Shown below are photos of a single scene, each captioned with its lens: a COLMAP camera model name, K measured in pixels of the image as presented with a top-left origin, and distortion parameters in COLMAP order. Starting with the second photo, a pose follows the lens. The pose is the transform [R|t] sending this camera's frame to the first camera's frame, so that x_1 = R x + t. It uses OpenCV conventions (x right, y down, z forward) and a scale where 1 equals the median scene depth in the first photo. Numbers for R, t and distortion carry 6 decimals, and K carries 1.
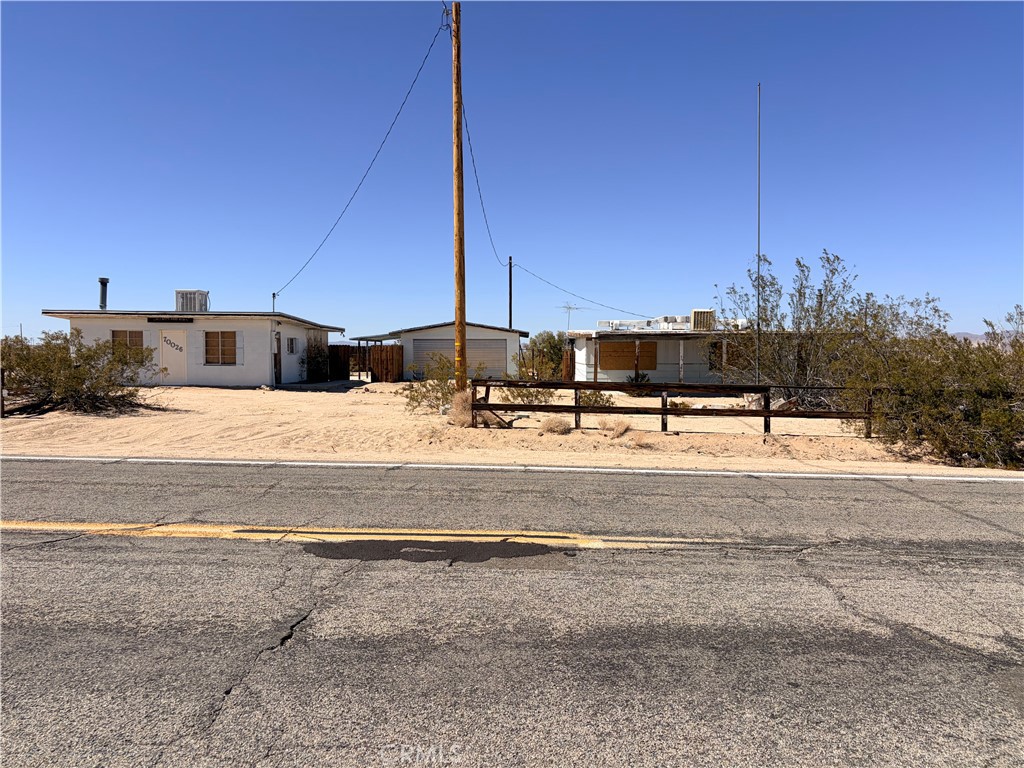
lens RADIAL K [[770.1, 0, 512.0], [0, 770.1, 383.9], [0, 0, 1]] dist [-0.007679, -0.008754]
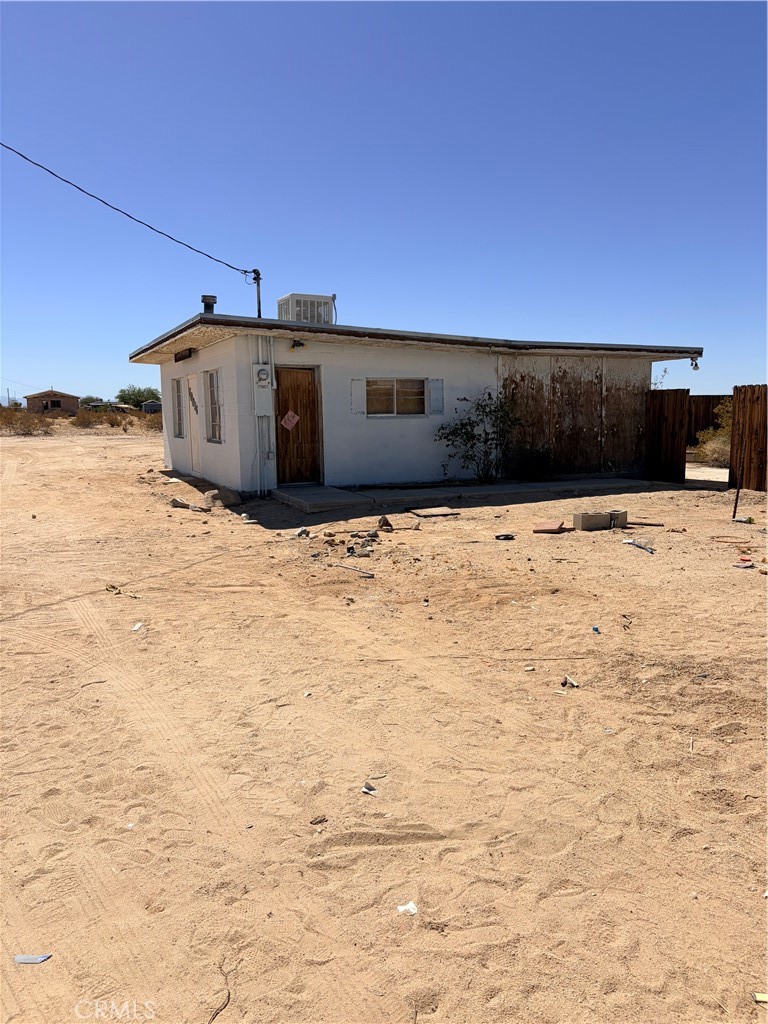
lens RADIAL K [[770.1, 0, 384.5], [0, 770.1, 512.9], [0, 0, 1]] dist [-0.007679, -0.008754]
pose [[0.472563, 0.101275, -0.875458, 0.083615], [-0.018140, 0.994283, 0.105229, -0.030426], [0.881110, -0.033847, 0.471698, 0.784319]]
